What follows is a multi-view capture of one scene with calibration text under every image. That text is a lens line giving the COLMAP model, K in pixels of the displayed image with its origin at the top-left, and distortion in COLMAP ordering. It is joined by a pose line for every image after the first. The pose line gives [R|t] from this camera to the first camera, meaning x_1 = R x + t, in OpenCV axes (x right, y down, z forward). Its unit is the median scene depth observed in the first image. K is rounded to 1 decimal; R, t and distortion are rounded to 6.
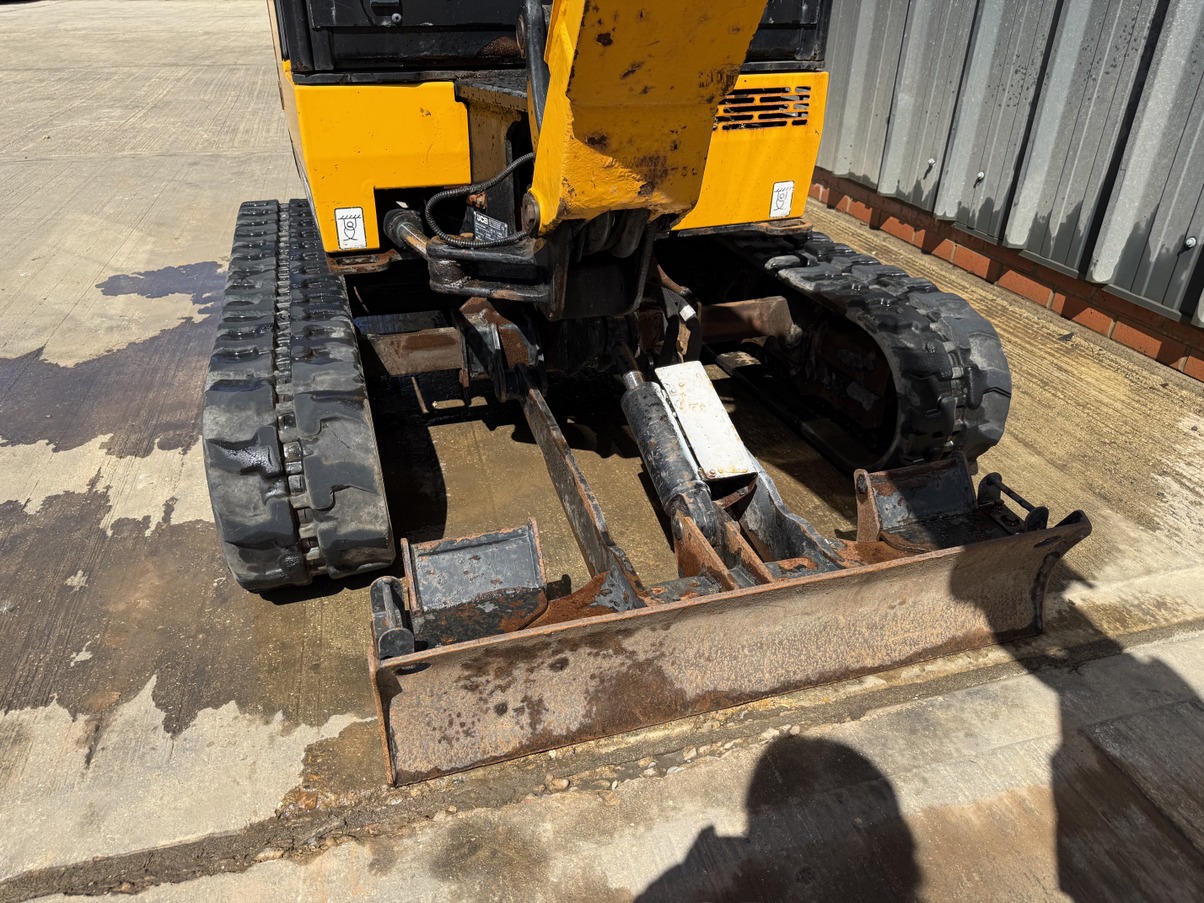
lens RADIAL K [[867.3, 0, 593.8], [0, 867.3, 457.0], [0, 0, 1]] dist [0.029571, -0.044842]
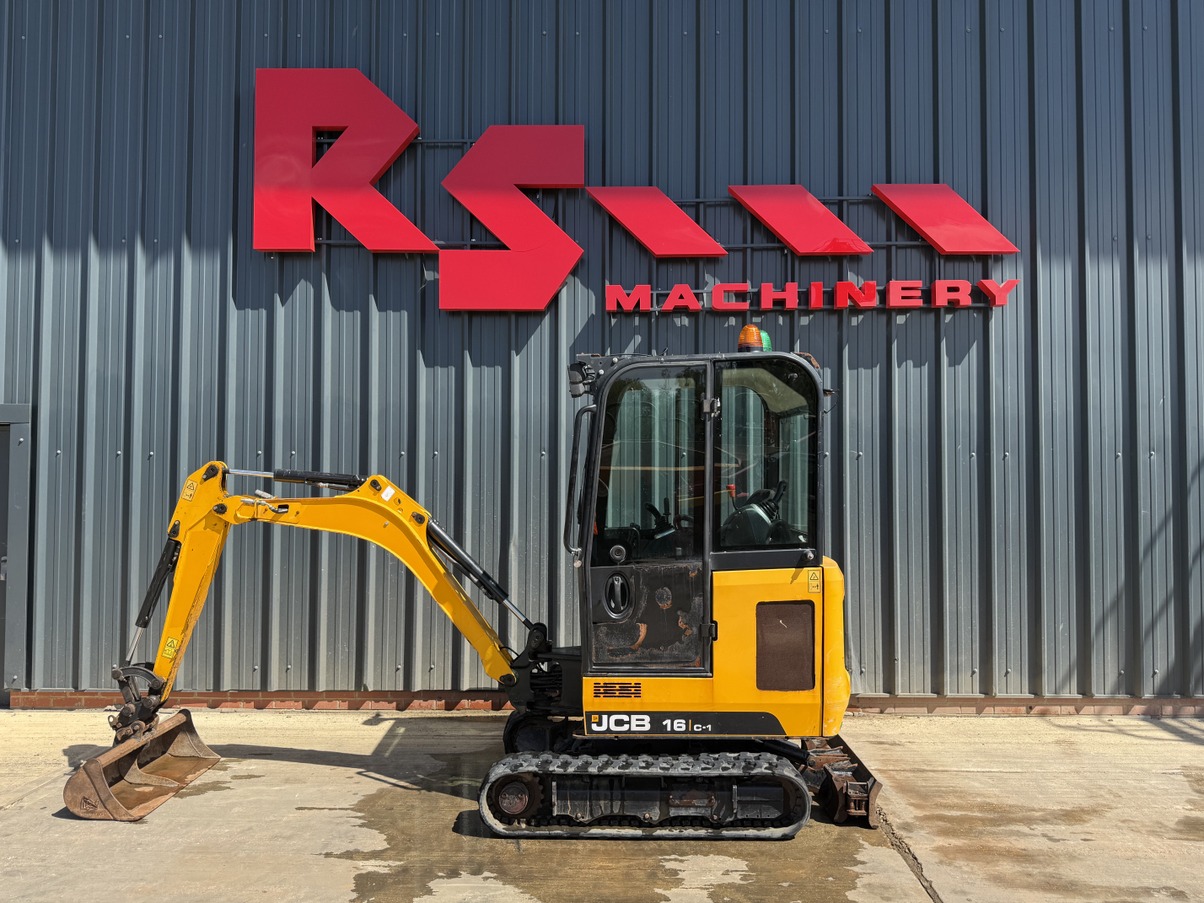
lens RADIAL K [[867.3, 0, 601.7], [0, 867.3, 433.7], [0, 0, 1]] dist [0.029571, -0.044842]
pose [[0.285787, 0.028453, 0.957871, -2.386712], [0.474202, 0.864402, -0.167158, -0.609009], [-0.832741, 0.501996, 0.233542, 0.147269]]
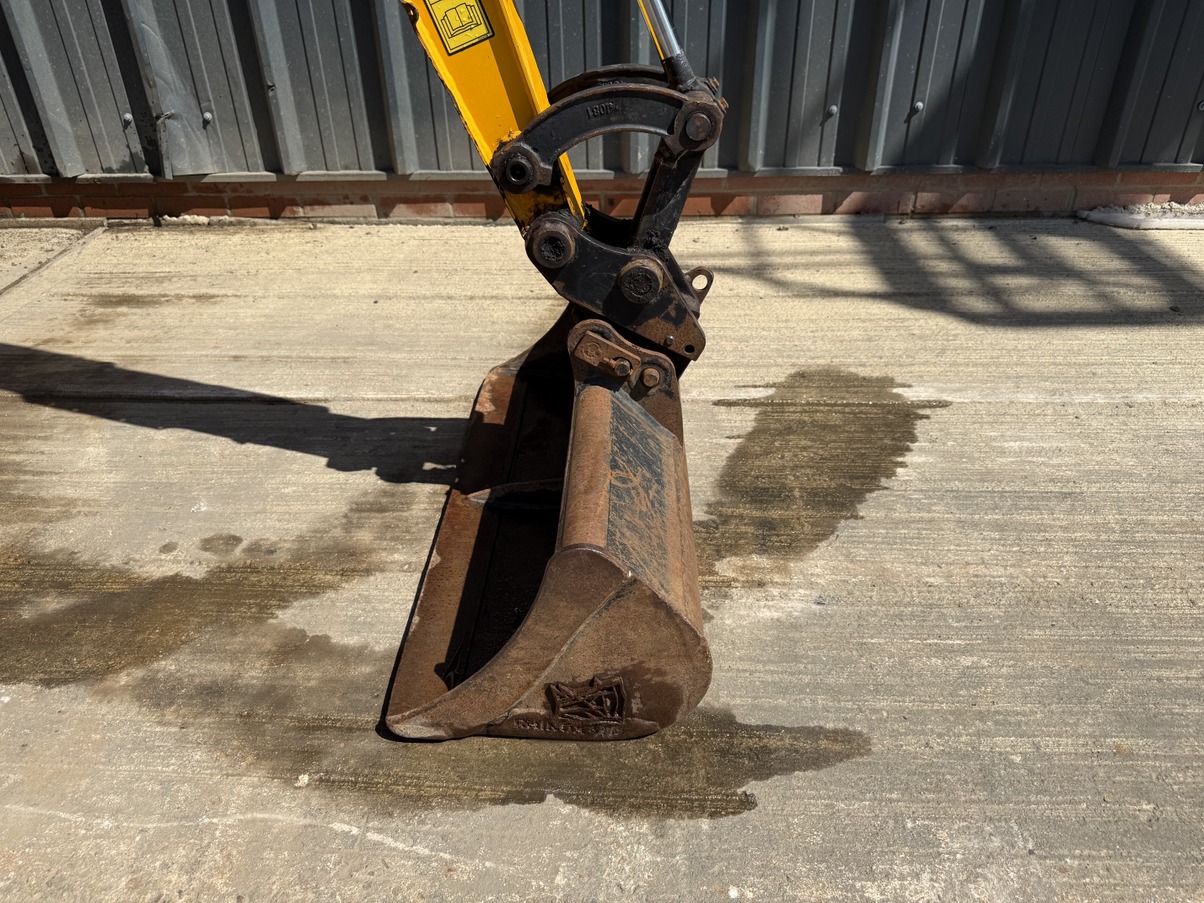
lens RADIAL K [[867.3, 0, 609.0], [0, 867.3, 448.0], [0, 0, 1]] dist [0.029571, -0.044842]
pose [[0.306648, -0.527061, 0.792574, -0.195878], [0.495133, 0.799488, 0.340091, 0.294961], [-0.812902, 0.288142, 0.506127, -0.472898]]
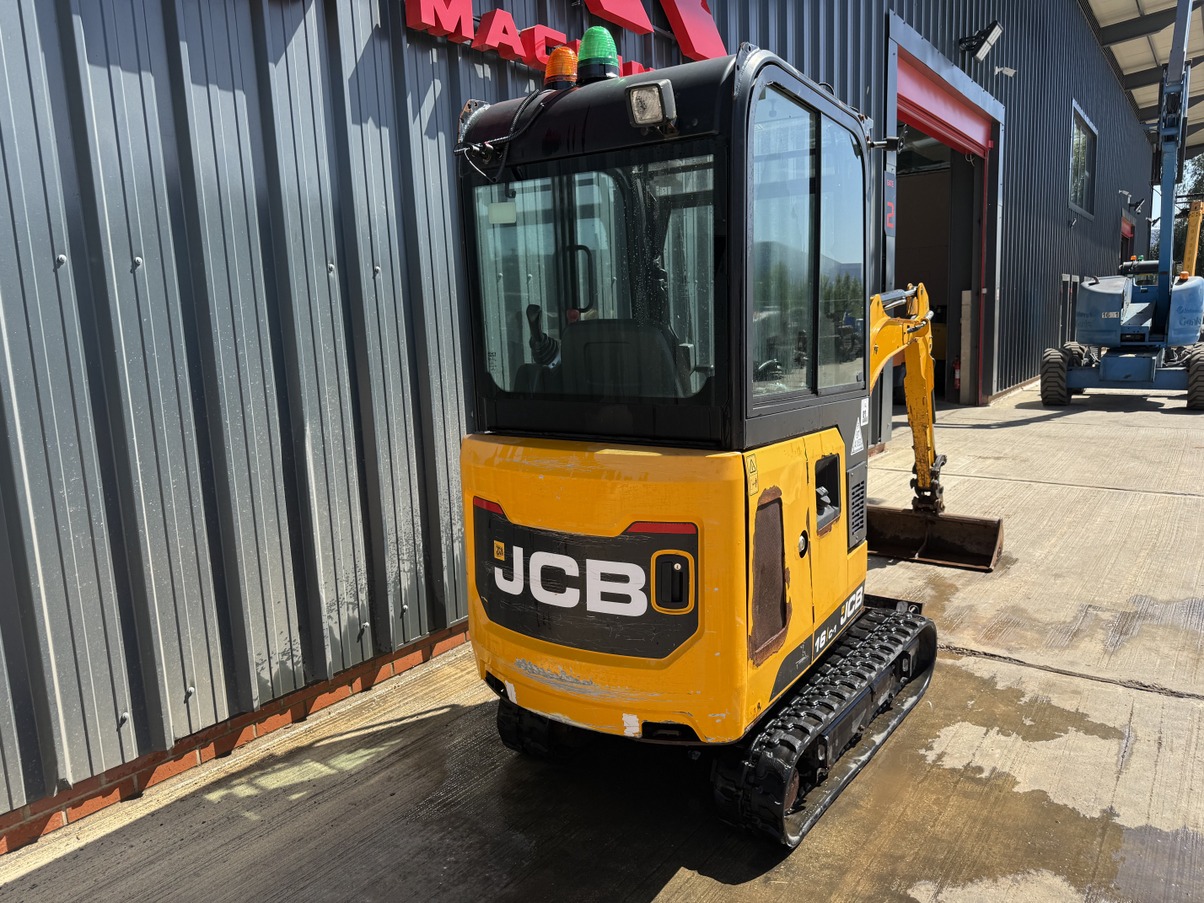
lens RADIAL K [[867.3, 0, 601.0], [0, 867.3, 455.1], [0, 0, 1]] dist [0.029571, -0.044842]
pose [[-0.632692, -0.116406, 0.765605, -1.180036], [0.402452, 0.795221, 0.453493, -1.467645], [-0.661614, 0.595040, -0.456283, 1.797865]]
